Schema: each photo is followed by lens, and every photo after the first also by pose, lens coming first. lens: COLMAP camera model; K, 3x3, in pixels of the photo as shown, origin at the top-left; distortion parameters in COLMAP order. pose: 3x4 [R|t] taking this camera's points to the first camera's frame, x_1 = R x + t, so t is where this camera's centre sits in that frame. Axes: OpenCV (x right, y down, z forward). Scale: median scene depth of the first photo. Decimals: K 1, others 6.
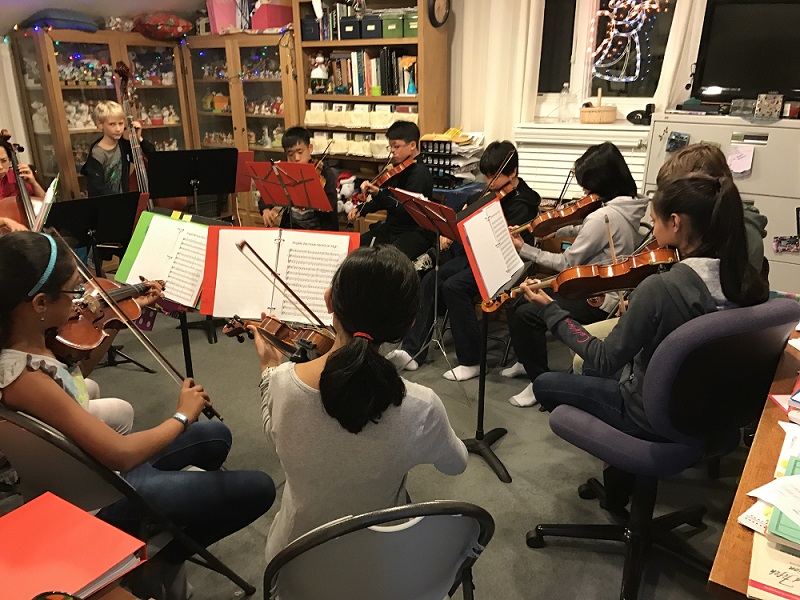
lens RADIAL K [[636.7, 0, 399.9], [0, 636.7, 297.6], [0, 0, 1]] dist [-0.004291, 0.011351]
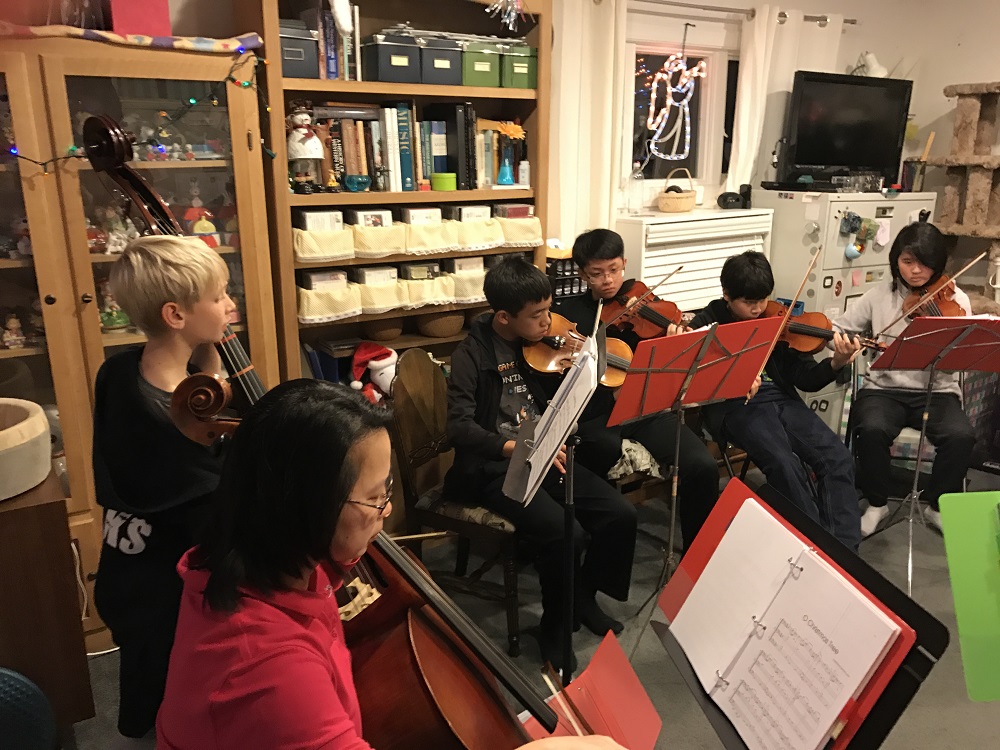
lens RADIAL K [[795.8, 0, 501.0], [0, 795.8, 376.7], [0, 0, 1]] dist [-0.004291, 0.011351]
pose [[0.418900, -0.248674, 0.873318, -0.627546], [0.297310, 0.946317, 0.126851, -0.236692], [-0.857980, 0.206508, 0.470345, 0.668222]]
